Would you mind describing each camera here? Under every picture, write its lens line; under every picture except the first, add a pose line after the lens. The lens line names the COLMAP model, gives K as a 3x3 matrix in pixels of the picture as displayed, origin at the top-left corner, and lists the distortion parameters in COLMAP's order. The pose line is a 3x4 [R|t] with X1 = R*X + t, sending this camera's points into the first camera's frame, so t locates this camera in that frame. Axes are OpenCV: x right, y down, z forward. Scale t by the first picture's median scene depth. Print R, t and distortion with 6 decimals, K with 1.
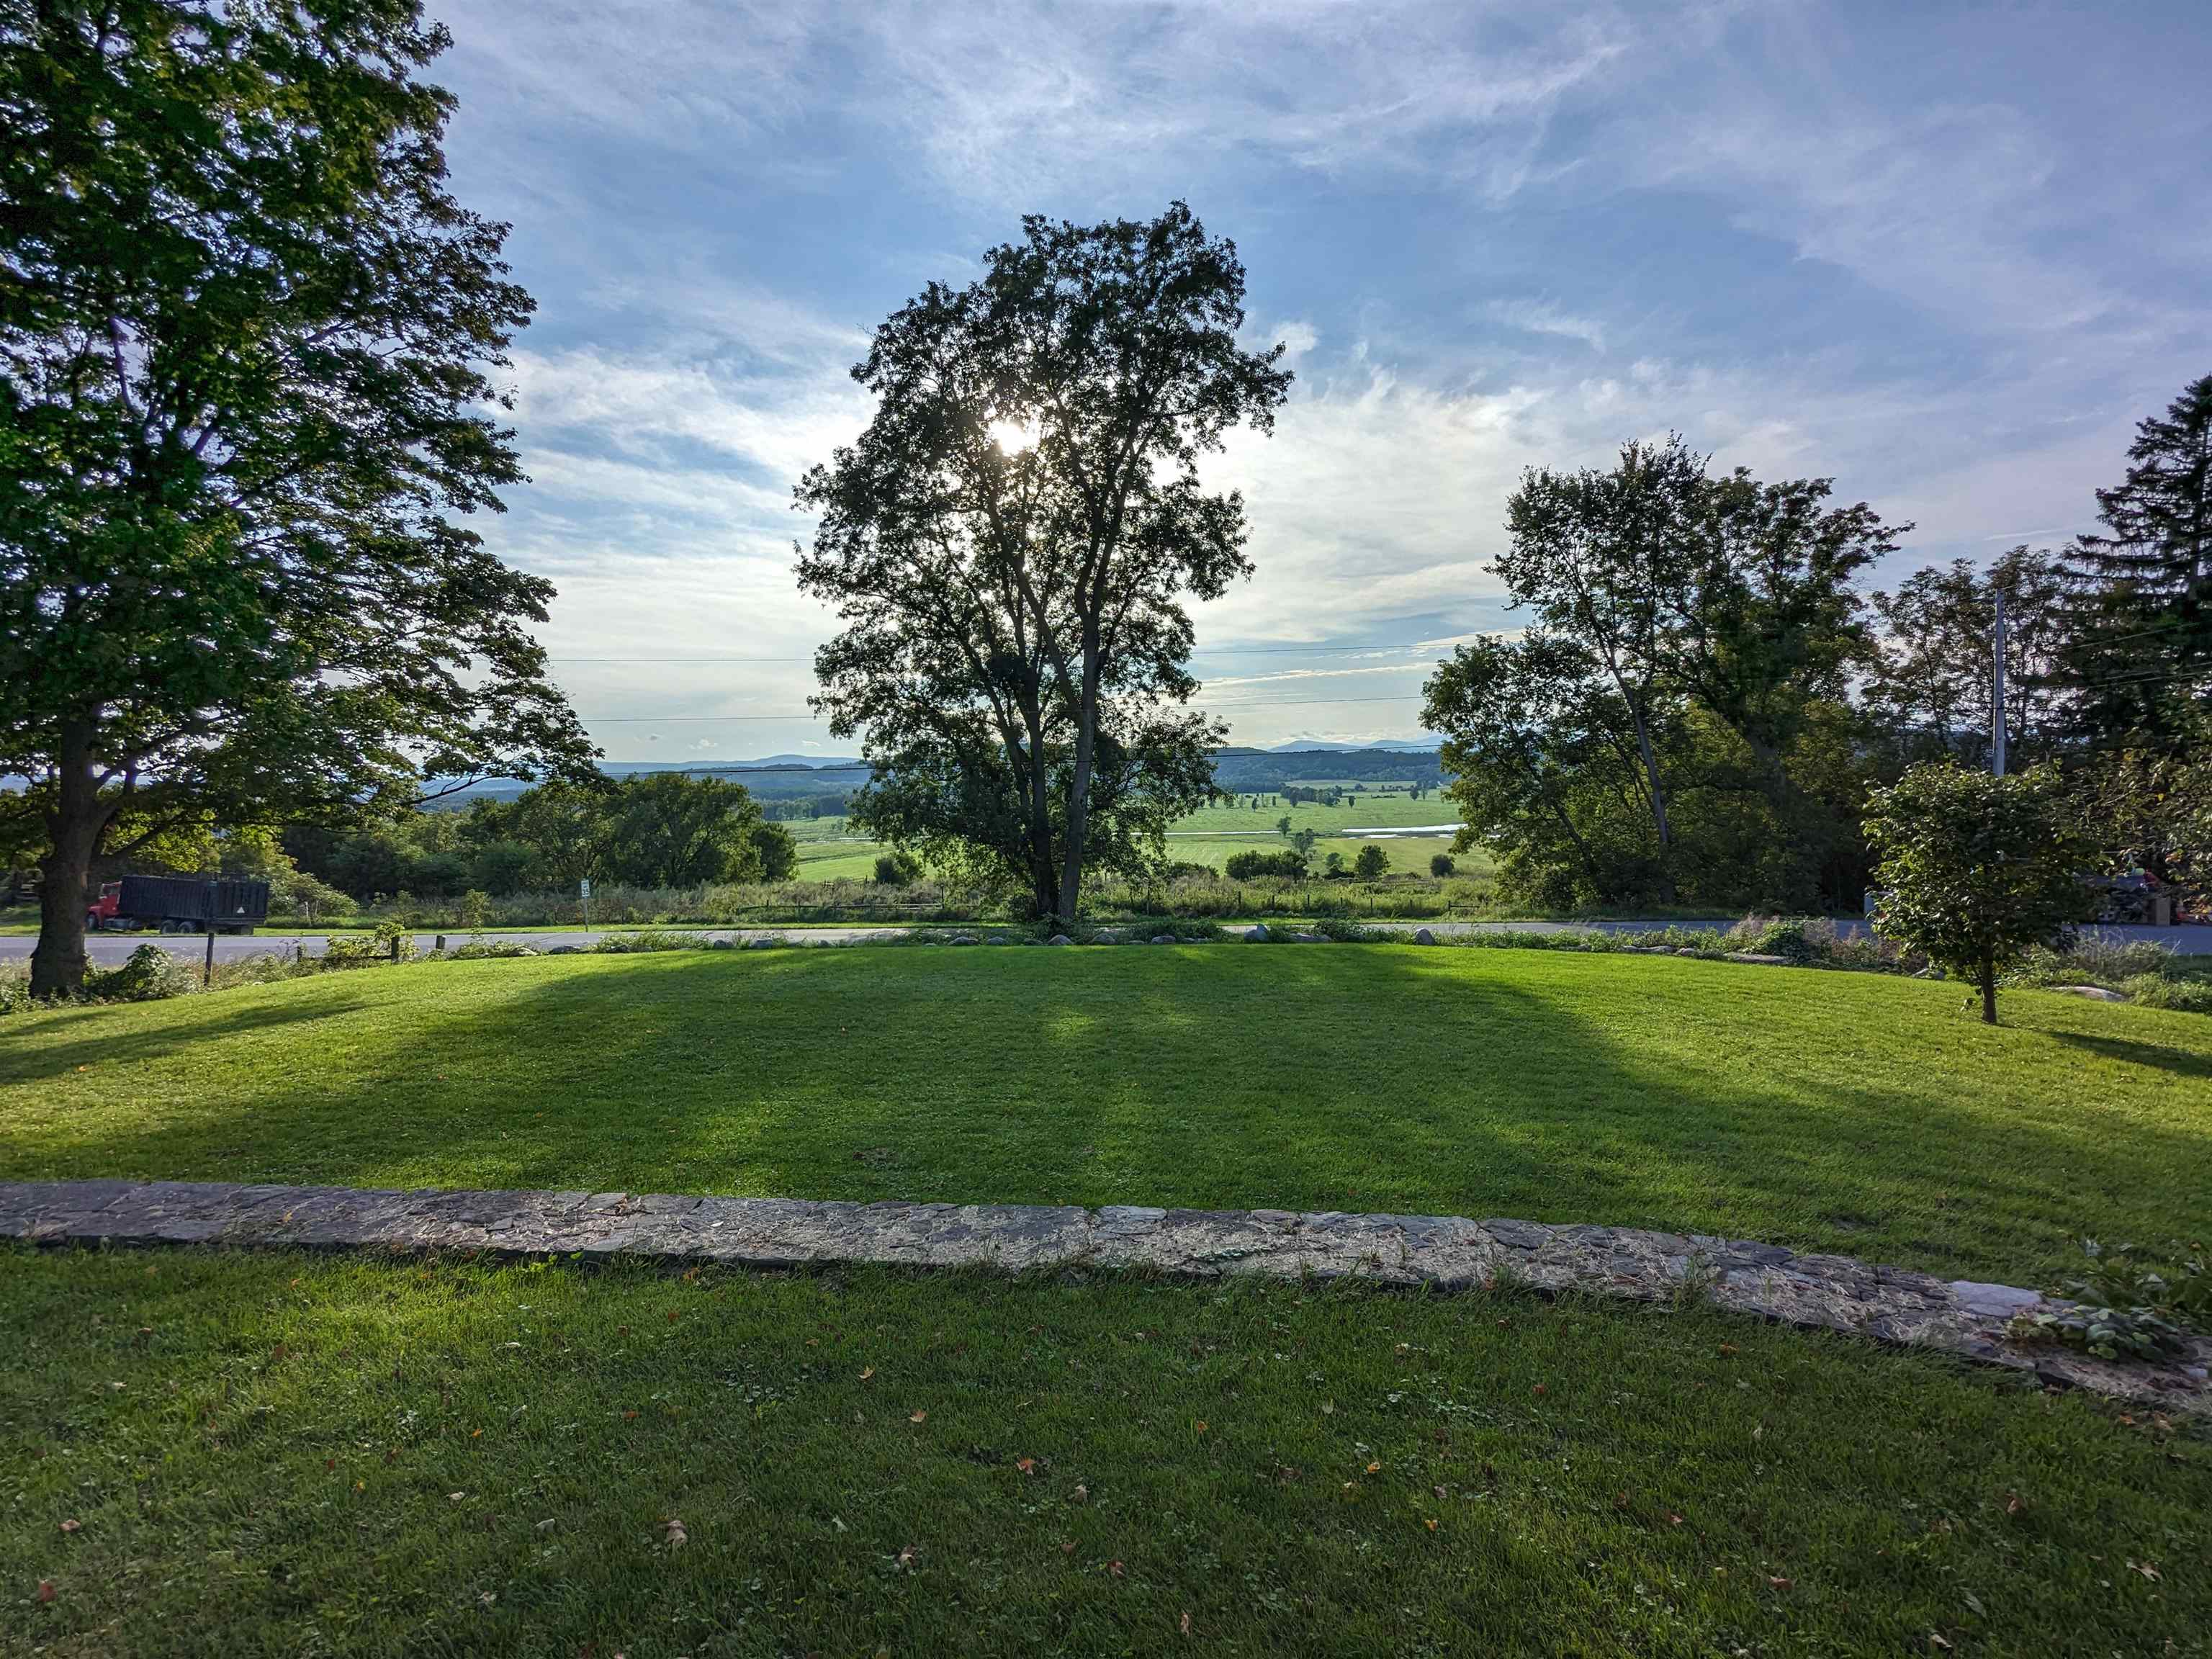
lens RADIAL K [[1003.5, 0, 1111.7], [0, 1003.5, 825.8], [0, 0, 1]] dist [0.010103, -0.006439]
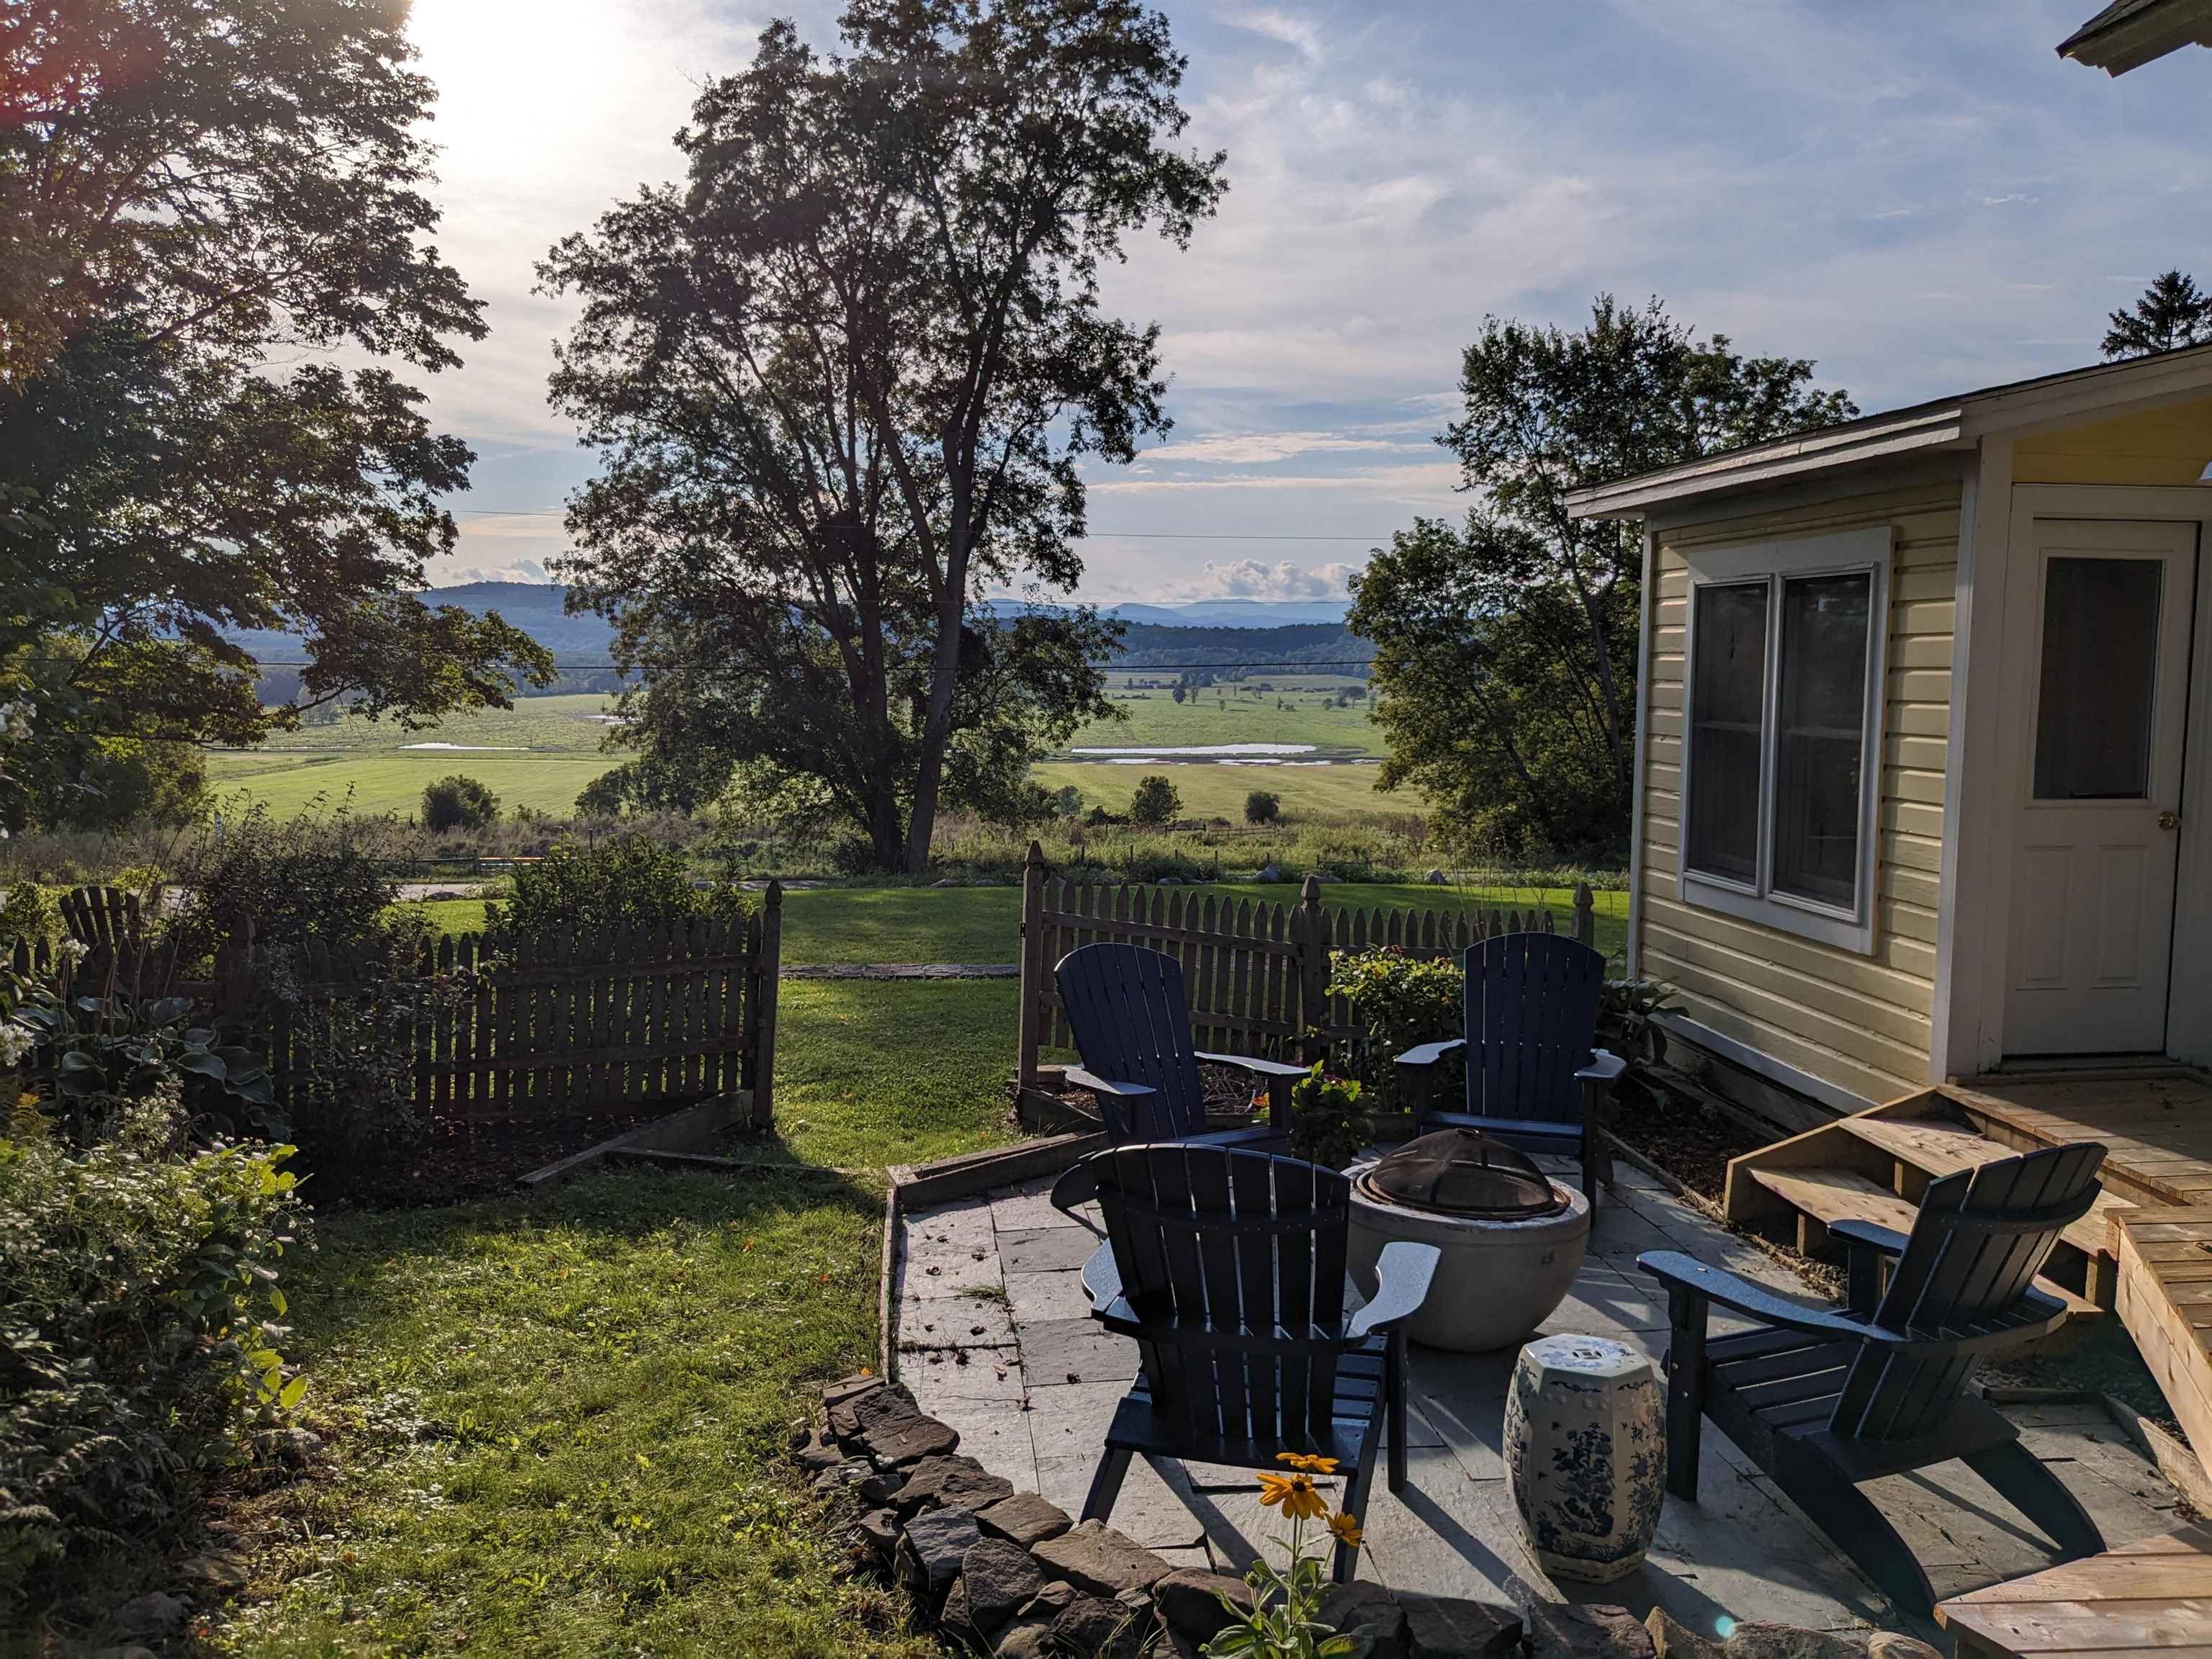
lens RADIAL K [[1737.4, 0, 1075.2], [0, 1737.4, 817.9], [0, 0, 1]] dist [0.062234, -0.129308]
pose [[0.968889, 0.009737, 0.247306, -0.249873], [-0.021245, 0.998810, 0.043908, -0.007664], [-0.246584, -0.047796, 0.967942, -0.295053]]
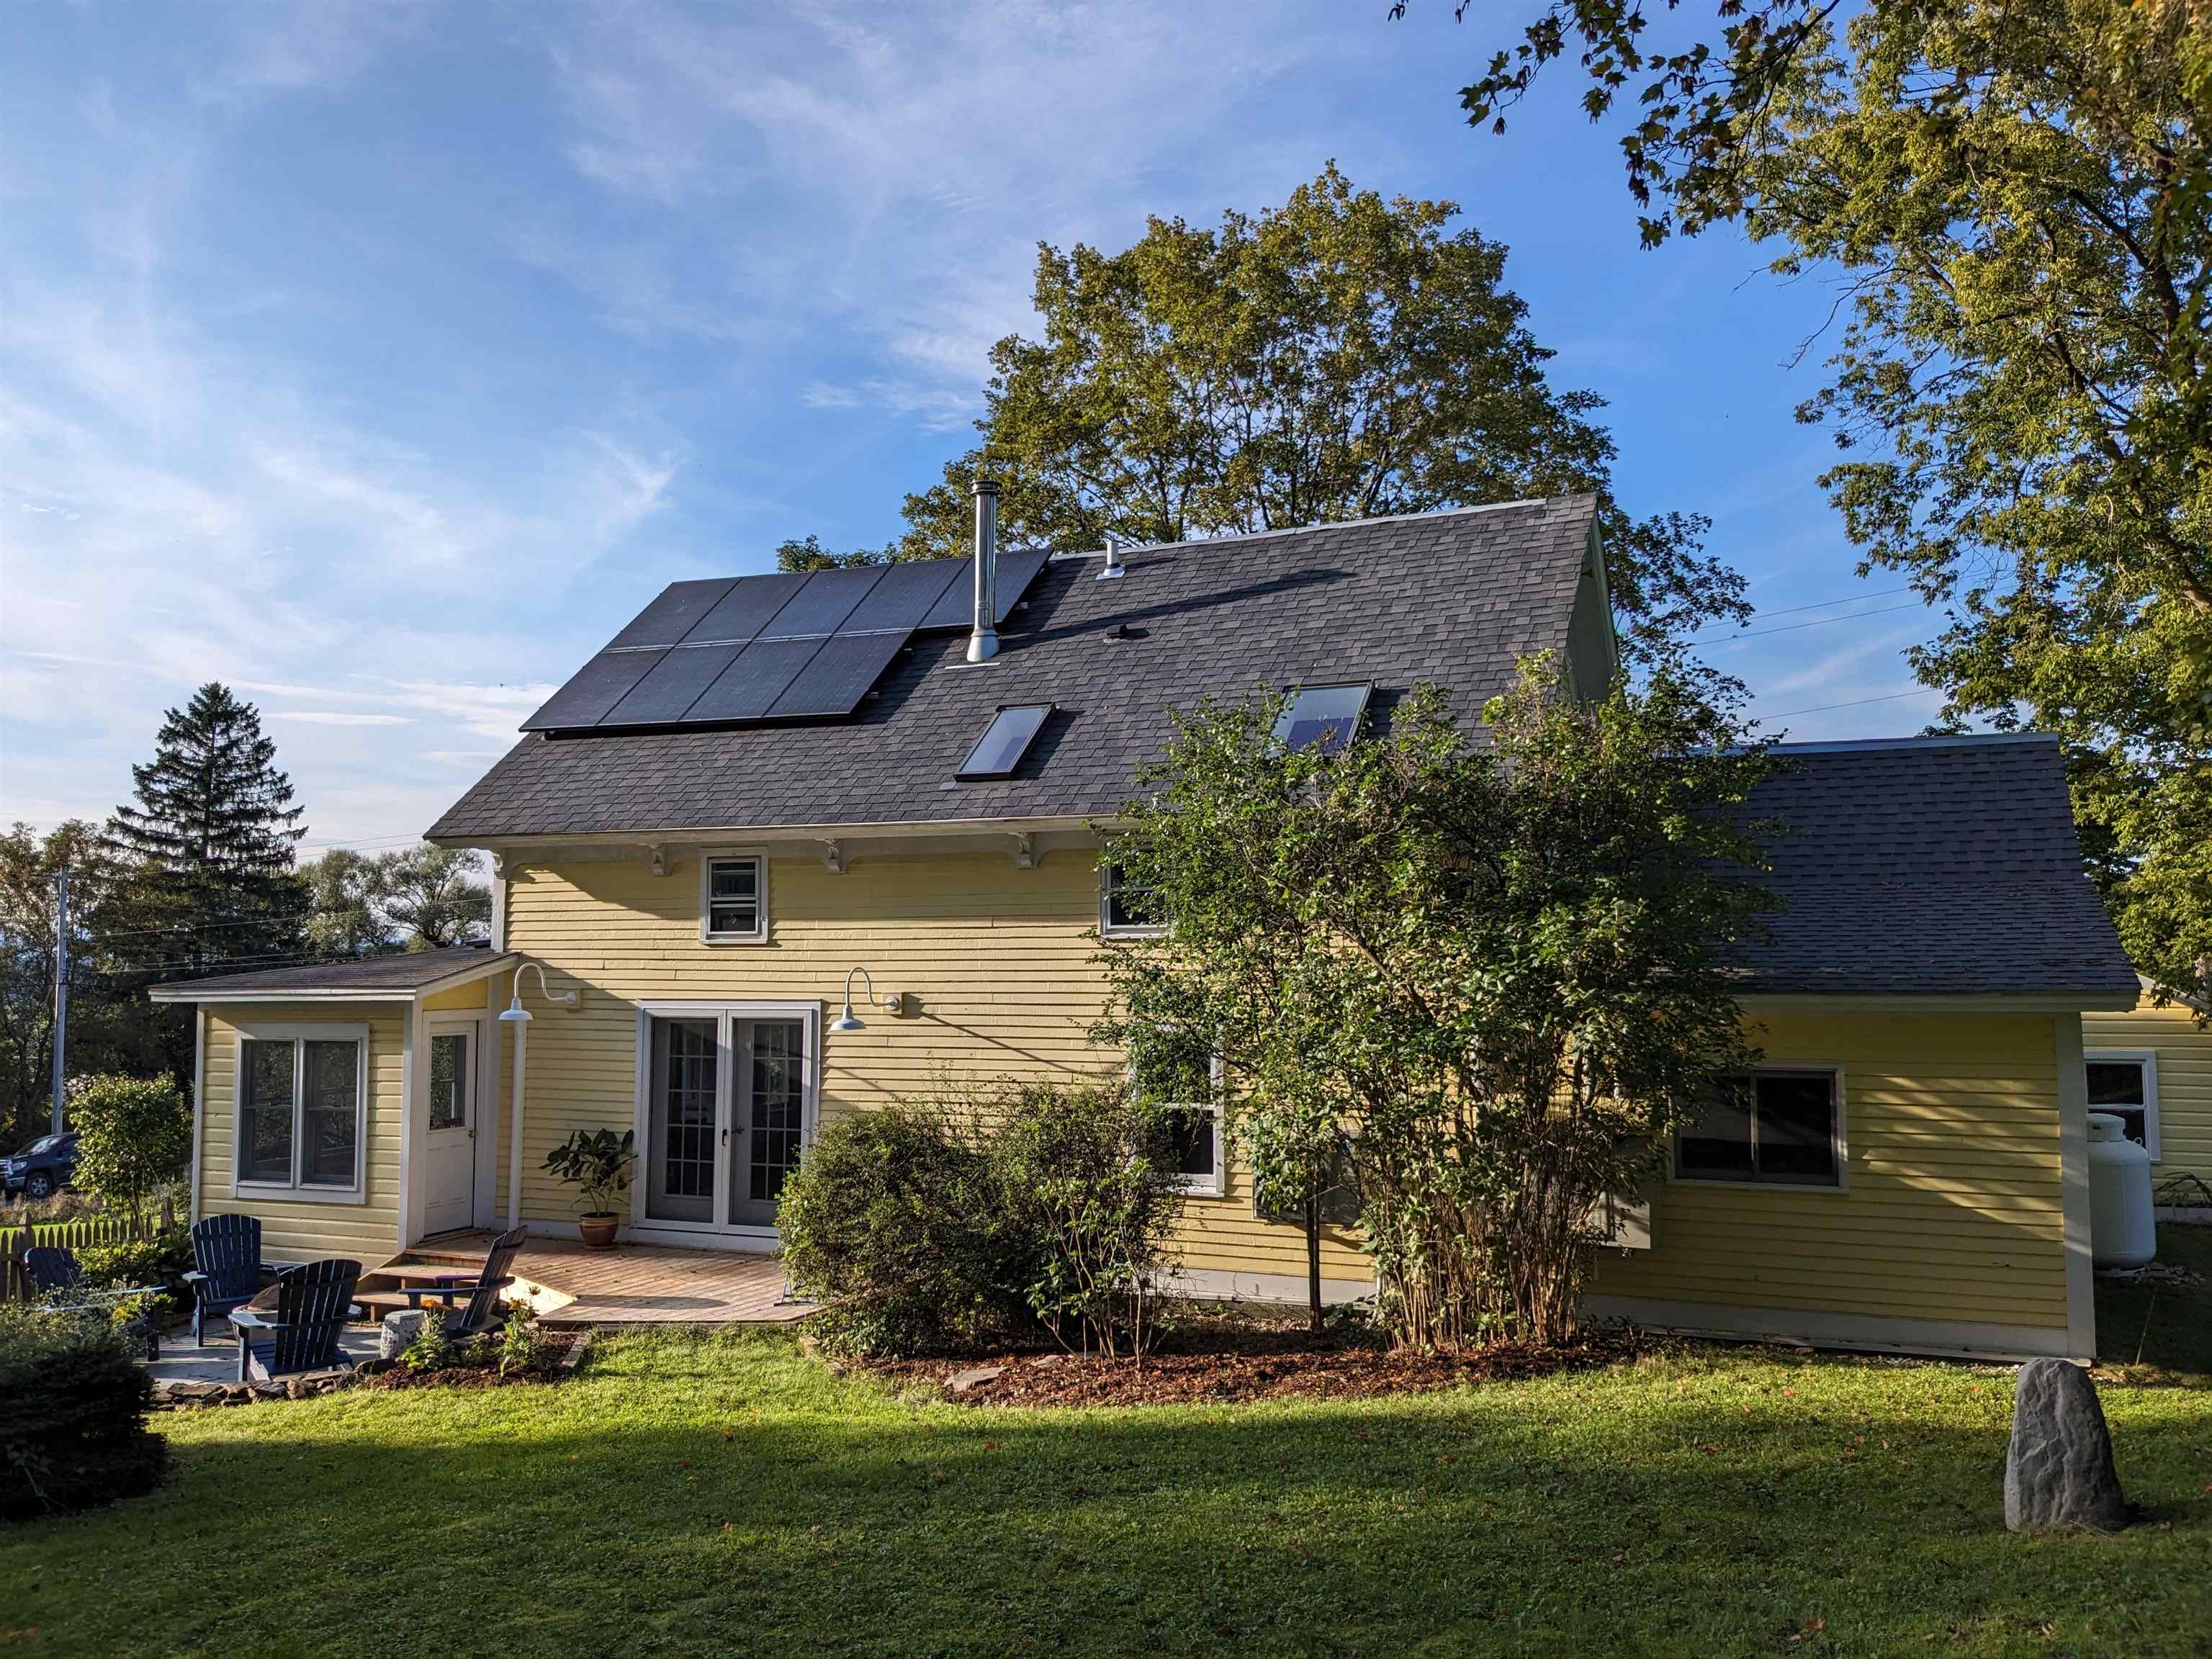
lens RADIAL K [[1737.4, 0, 1075.2], [0, 1737.4, 817.9], [0, 0, 1]] dist [0.062234, -0.129308]
pose [[0.271374, 0.101237, 0.957135, -0.521809], [0.047799, 0.991808, -0.118457, -0.023280], [-0.961286, 0.077897, 0.264312, -0.441385]]
